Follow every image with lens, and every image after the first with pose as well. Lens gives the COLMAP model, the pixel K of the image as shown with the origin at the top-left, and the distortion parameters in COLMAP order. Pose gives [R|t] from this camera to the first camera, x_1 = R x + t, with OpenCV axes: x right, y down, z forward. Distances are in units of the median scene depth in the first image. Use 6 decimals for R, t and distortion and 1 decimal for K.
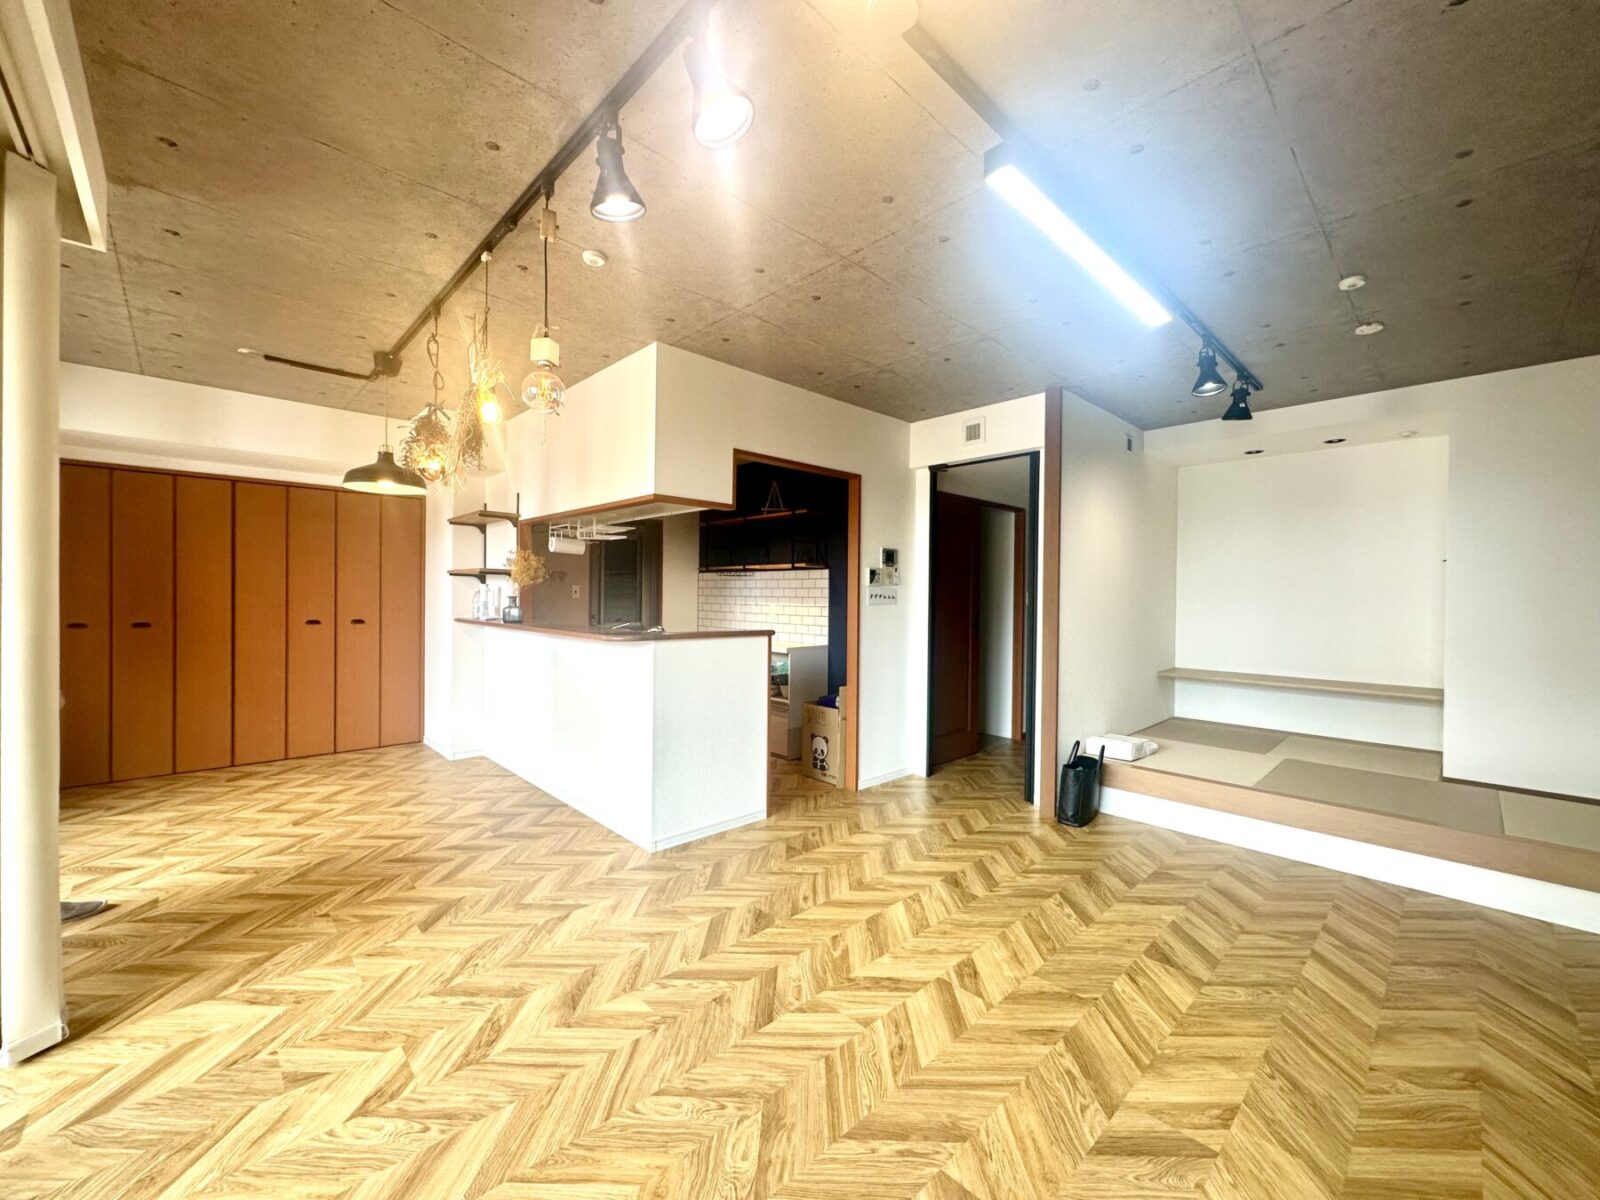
lens RADIAL K [[638.3, 0, 798.4], [0, 638.3, 600.0], [0, 0, 1]] dist [-0.003083, 0.001096]
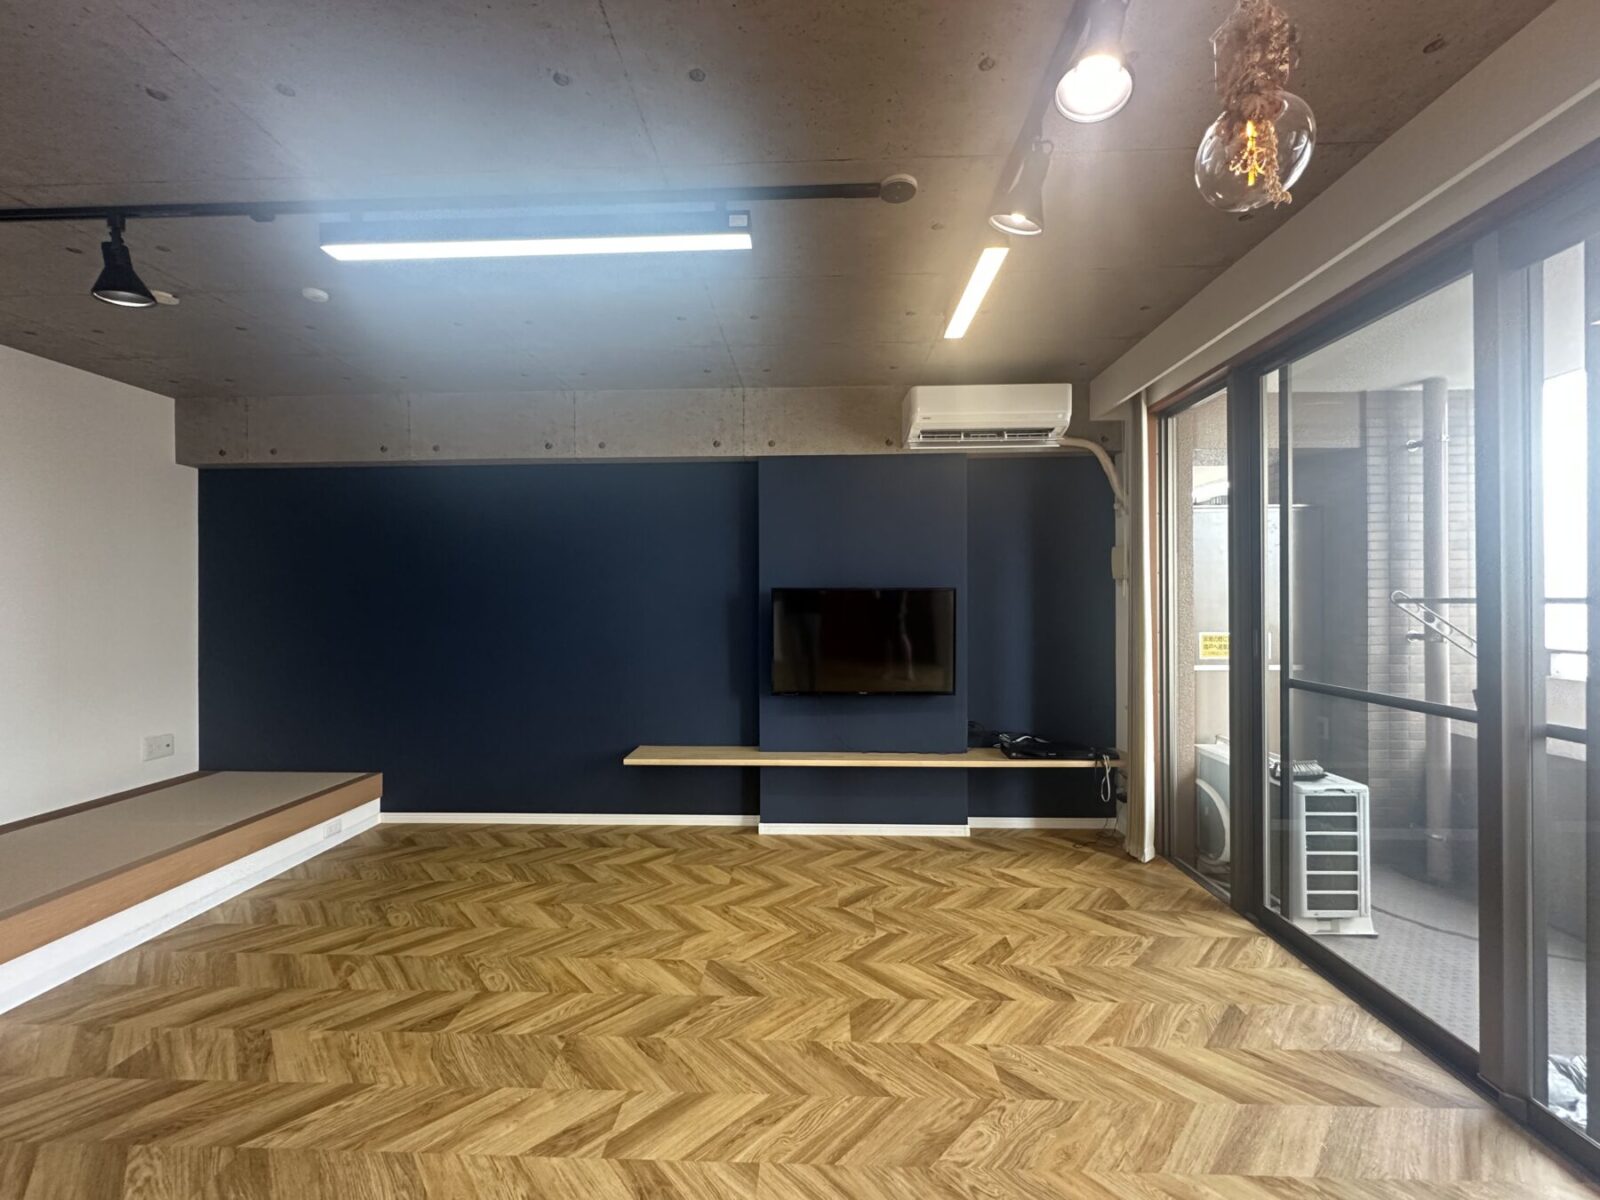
lens RADIAL K [[638.3, 0, 799.5], [0, 638.3, 596.4], [0, 0, 1]] dist [-0.003083, 0.001096]
pose [[-0.698725, -0.002116, 0.715387, -0.351883], [0.002398, 0.999983, 0.005300, -0.026918], [-0.715386, 0.005419, -0.698708, 1.076492]]
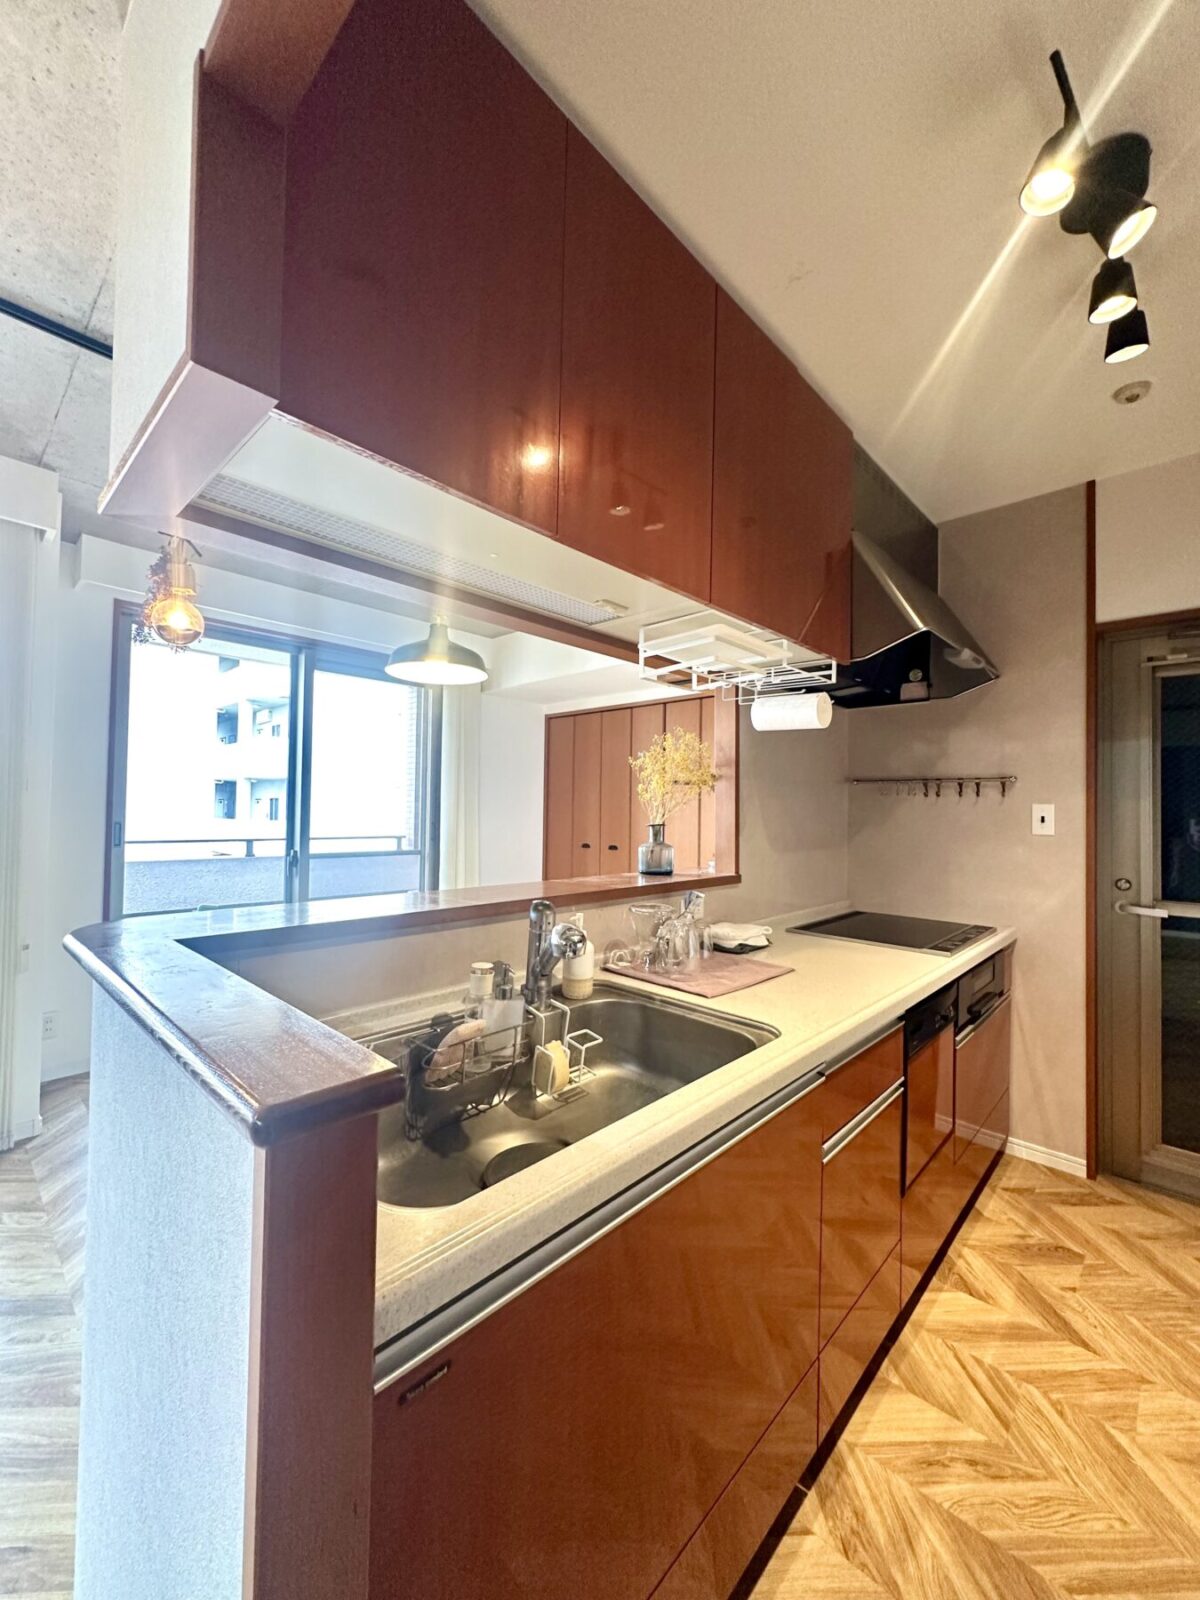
lens RADIAL K [[638.3, 0, 600.3], [0, 638.3, 798.9], [0, 0, 1]] dist [-0.003083, 0.001096]
pose [[0.056028, -0.031248, -0.997940, 0.122399], [-0.021917, 0.999231, -0.032519, -0.013067], [0.998189, 0.023694, 0.055300, 1.458577]]
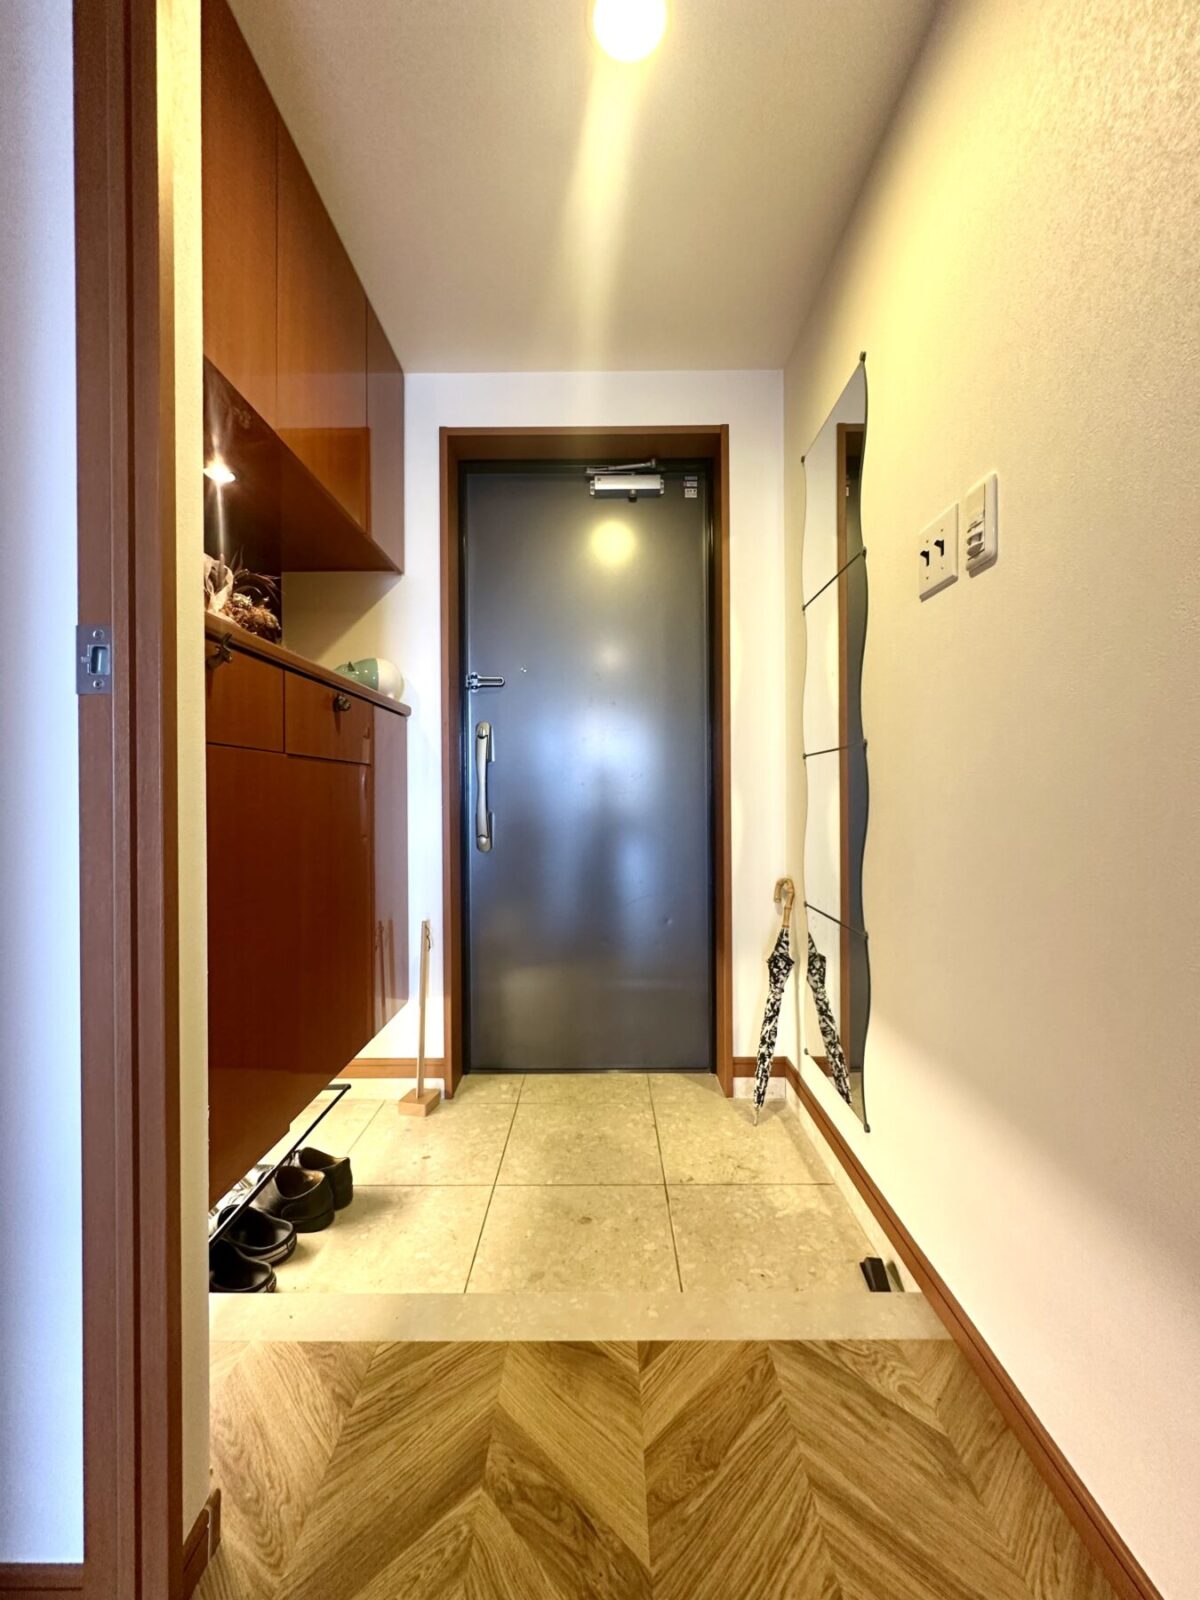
lens RADIAL K [[638.3, 0, 608.0], [0, 638.3, 797.2], [0, 0, 1]] dist [-0.003083, 0.001096]
pose [[-0.679594, -0.004250, -0.733576, 0.325282], [-0.005877, 0.999983, -0.000349, 0.149816], [0.733565, 0.004074, -0.679608, 0.662296]]
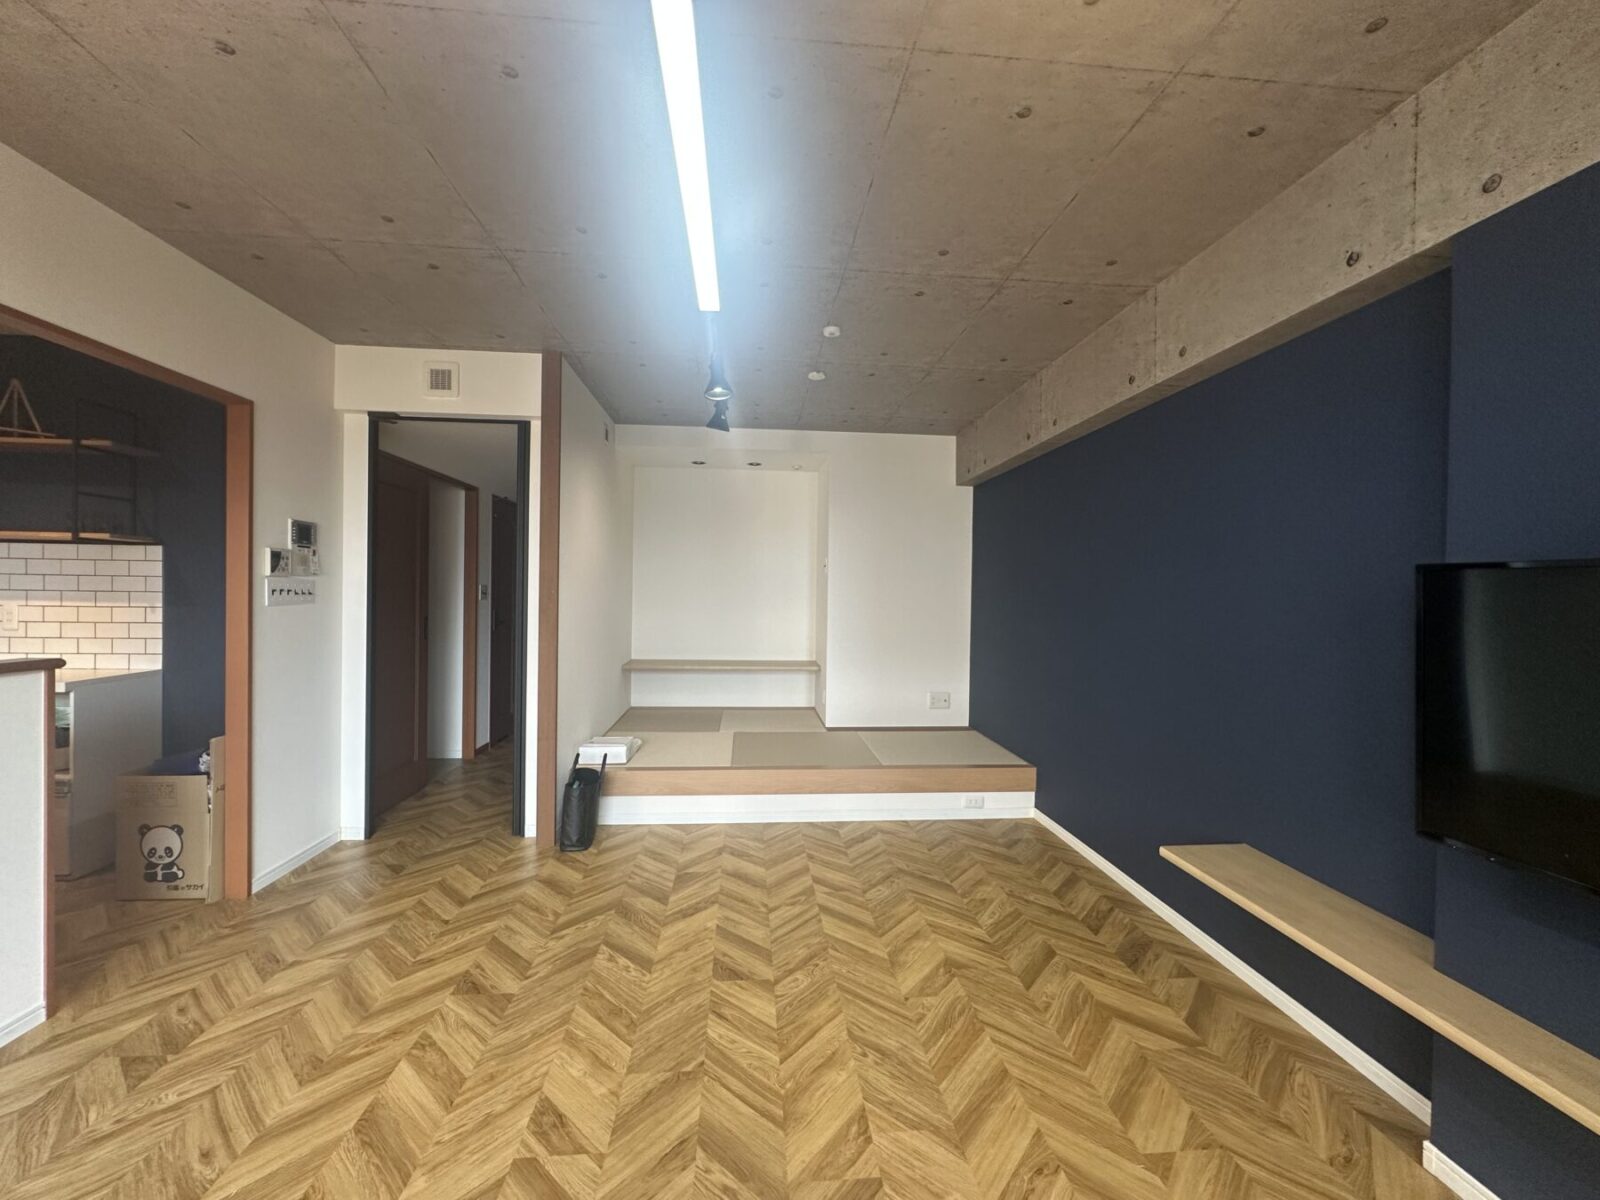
lens RADIAL K [[638.3, 0, 798.9], [0, 638.3, 599.4], [0, 0, 1]] dist [-0.003083, 0.001096]
pose [[0.626364, -0.009090, 0.779478, -0.092498], [-0.003301, 0.999892, 0.014313, -0.014724], [-0.779524, -0.011539, 0.626266, 0.276473]]
